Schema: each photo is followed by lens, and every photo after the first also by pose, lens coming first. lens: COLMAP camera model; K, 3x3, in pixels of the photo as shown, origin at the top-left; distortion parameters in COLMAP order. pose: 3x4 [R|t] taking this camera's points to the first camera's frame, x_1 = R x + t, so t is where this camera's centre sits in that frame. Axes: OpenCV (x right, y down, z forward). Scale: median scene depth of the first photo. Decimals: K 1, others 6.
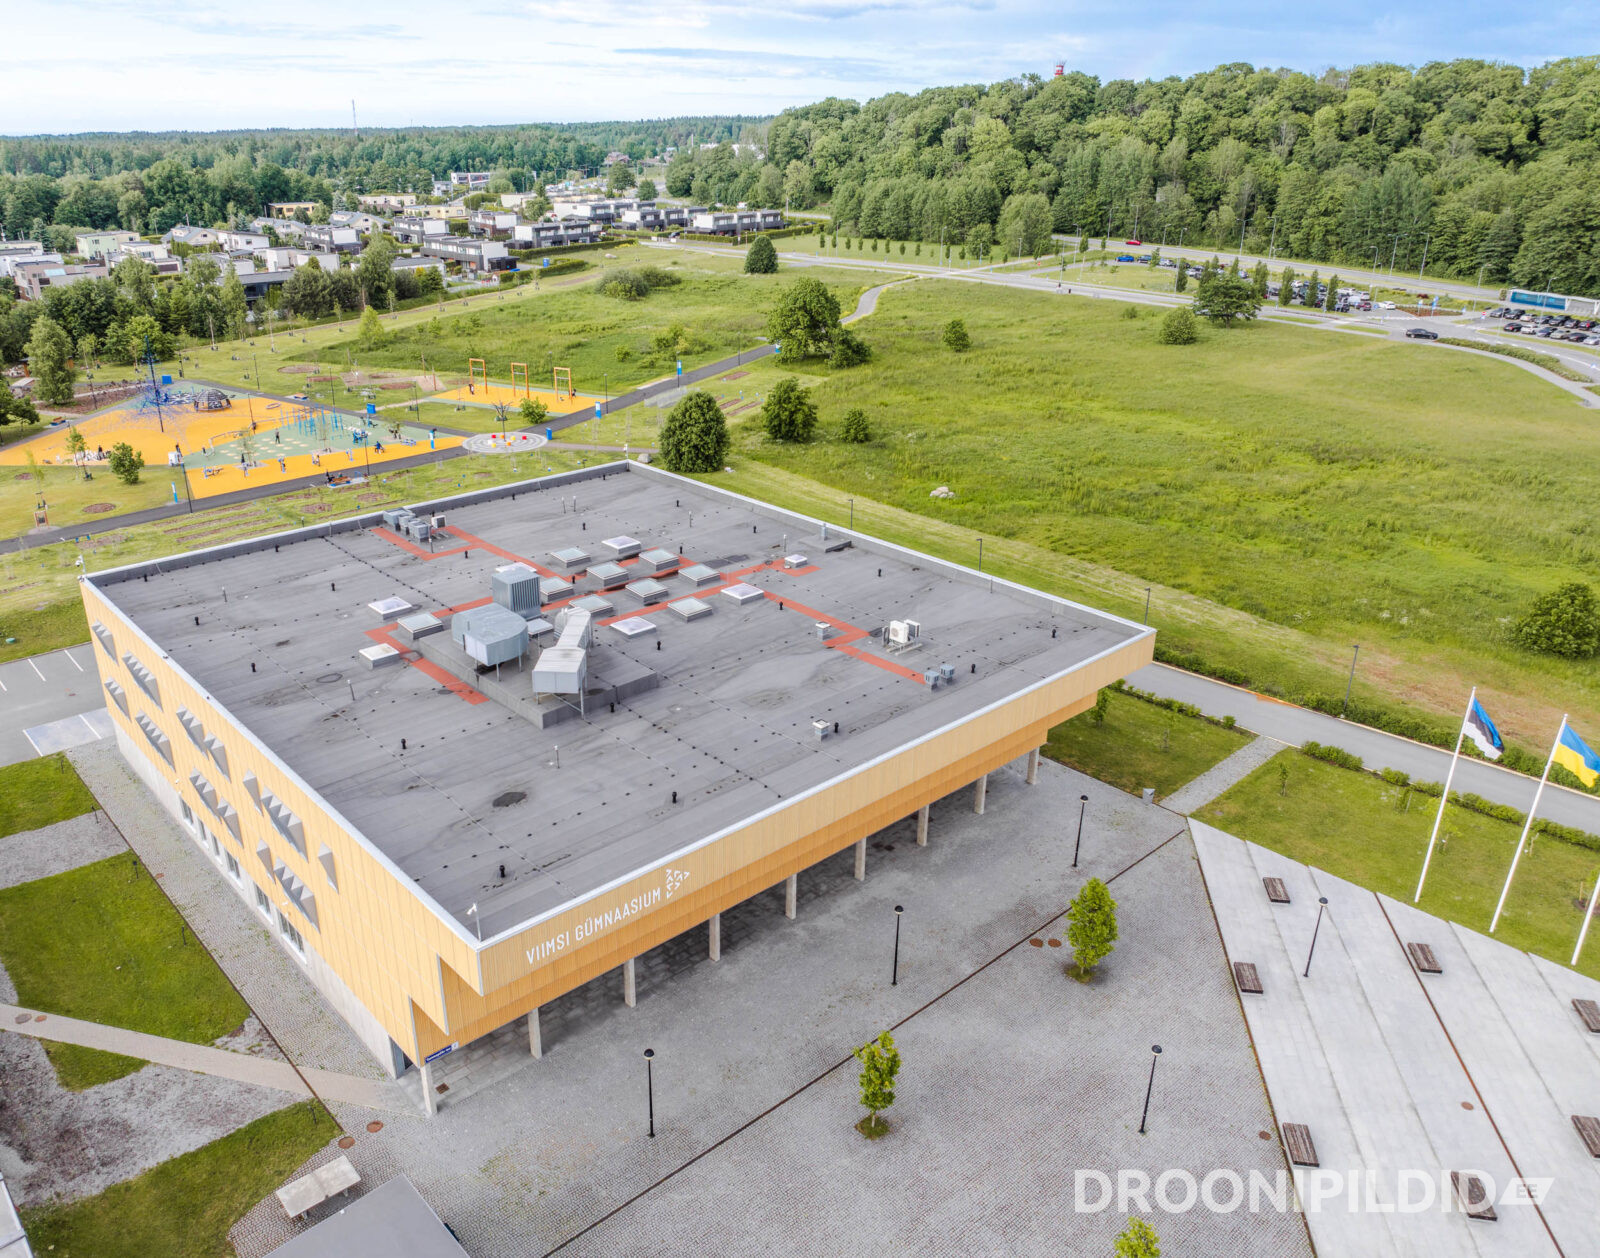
lens RADIAL K [[1201.1, 0, 732.5], [0, 1201.1, 627.5], [0, 0, 1]] dist [-0.048180, 0.019889]
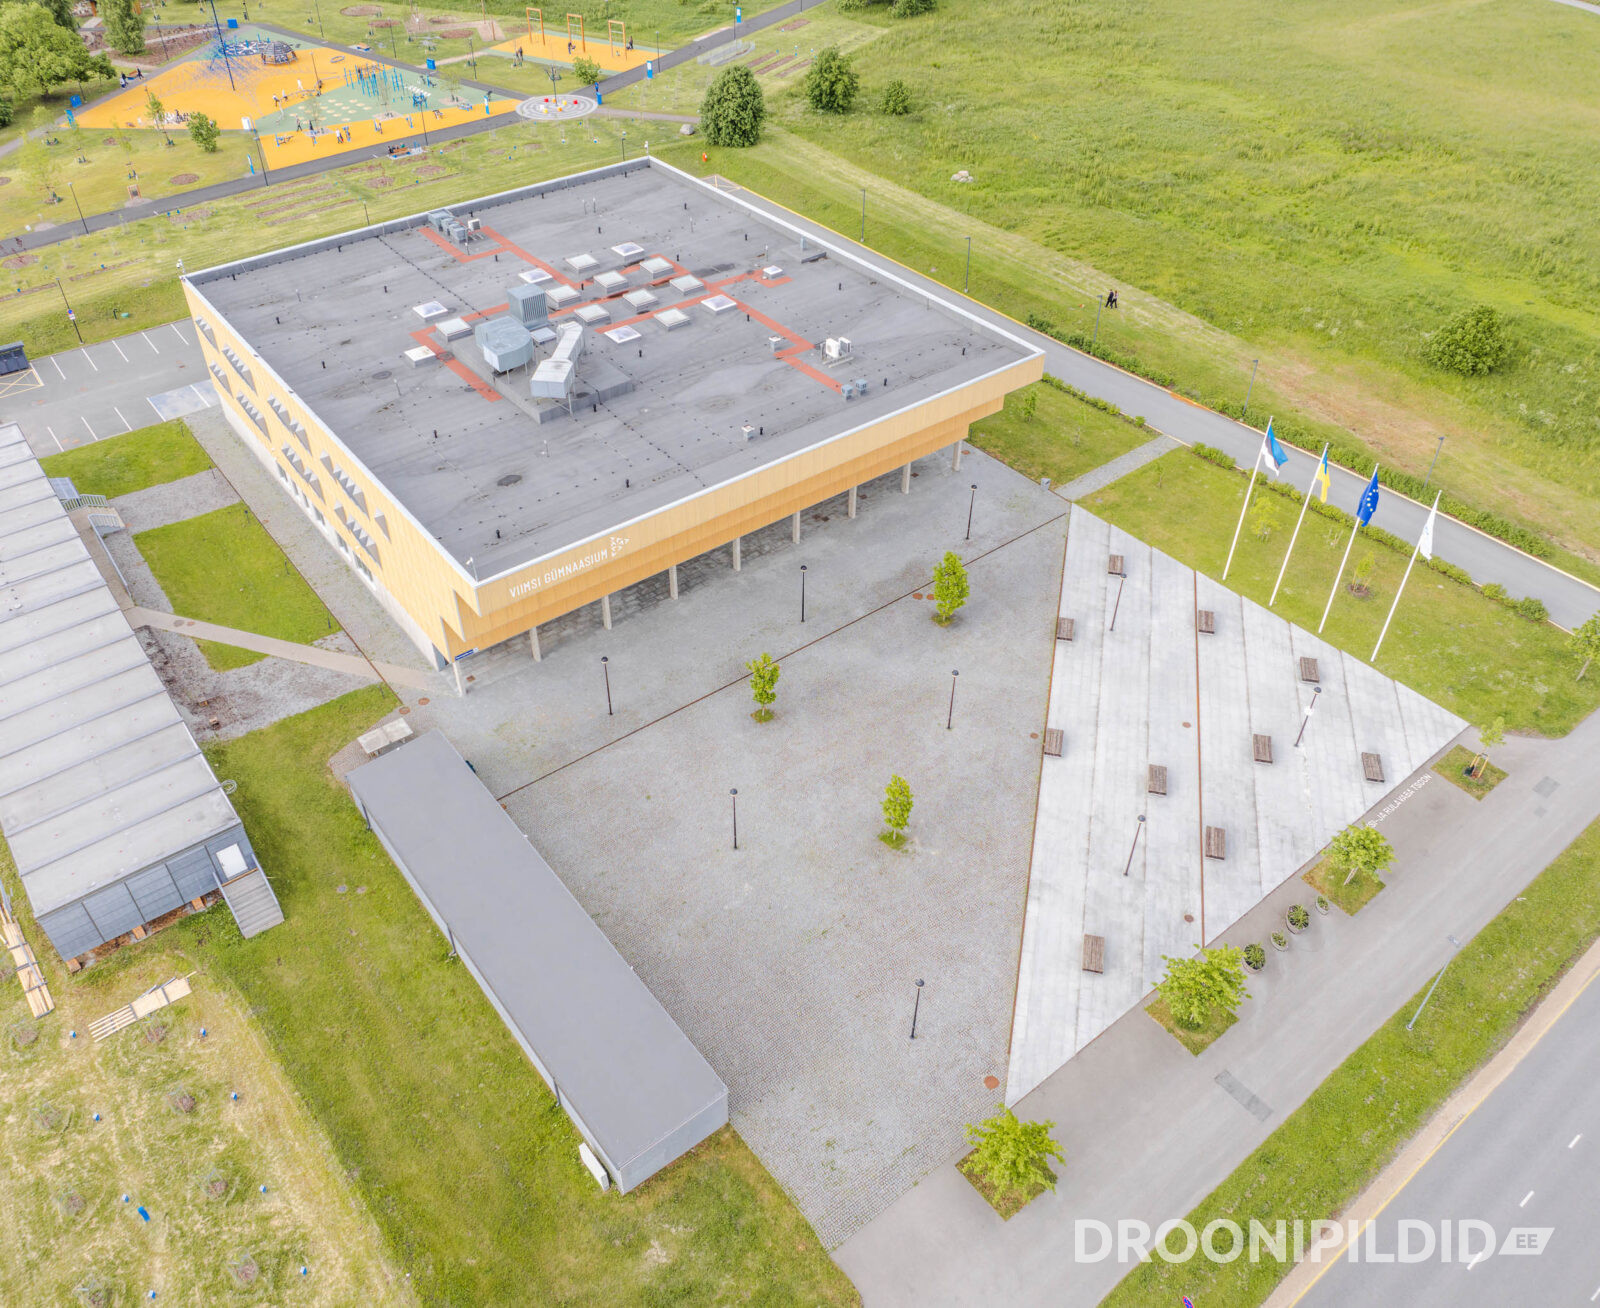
lens RADIAL K [[1229.5, 0, 759.0], [0, 1229.5, 620.7], [0, 0, 1]] dist [-0.036985, -0.009851]
pose [[0.997602, 0.040455, -0.056152, 0.131147], [-0.022528, 0.956996, 0.289227, -0.082148], [0.065438, -0.287268, 0.955612, -0.264318]]
